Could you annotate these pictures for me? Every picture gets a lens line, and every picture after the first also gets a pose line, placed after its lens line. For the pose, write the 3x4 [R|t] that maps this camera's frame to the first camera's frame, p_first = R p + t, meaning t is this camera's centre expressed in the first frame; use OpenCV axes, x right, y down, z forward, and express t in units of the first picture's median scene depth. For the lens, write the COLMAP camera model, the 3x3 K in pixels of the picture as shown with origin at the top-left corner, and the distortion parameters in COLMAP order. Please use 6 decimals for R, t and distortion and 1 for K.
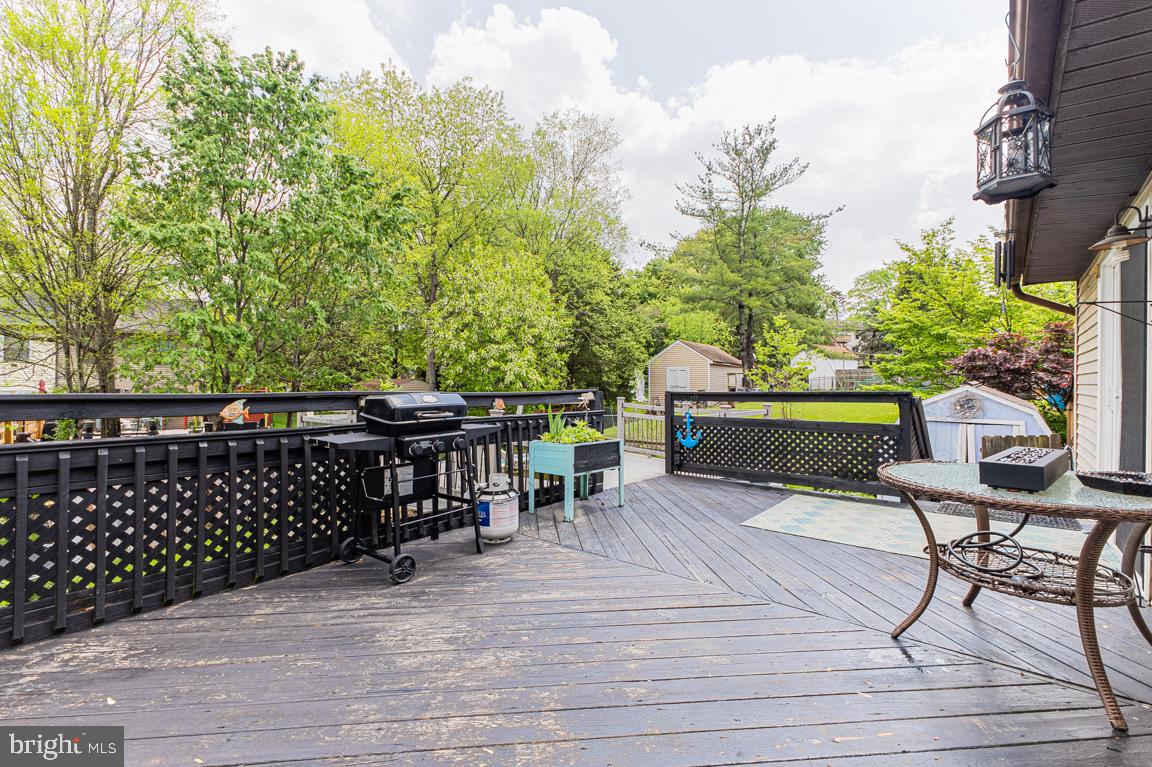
lens RADIAL K [[498.1, 0, 575.1], [0, 498.1, 383.2], [0, 0, 1]] dist [0.005241, -0.000173]
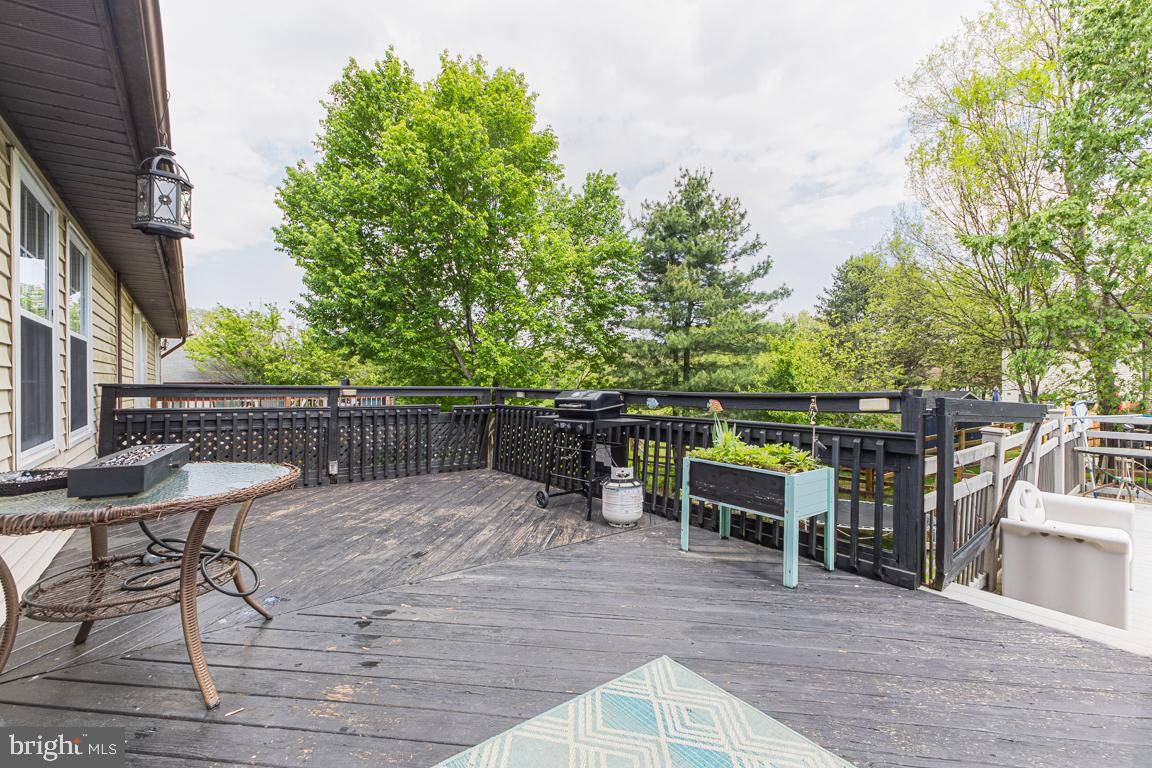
lens RADIAL K [[498.1, 0, 576.0], [0, 498.1, 390.1], [0, 0, 1]] dist [0.005241, -0.000173]
pose [[-0.212022, -0.003687, -0.977258, 1.269578], [-0.003546, 0.999989, -0.003003, 0.028906], [0.977258, 0.002829, -0.212033, 1.540755]]
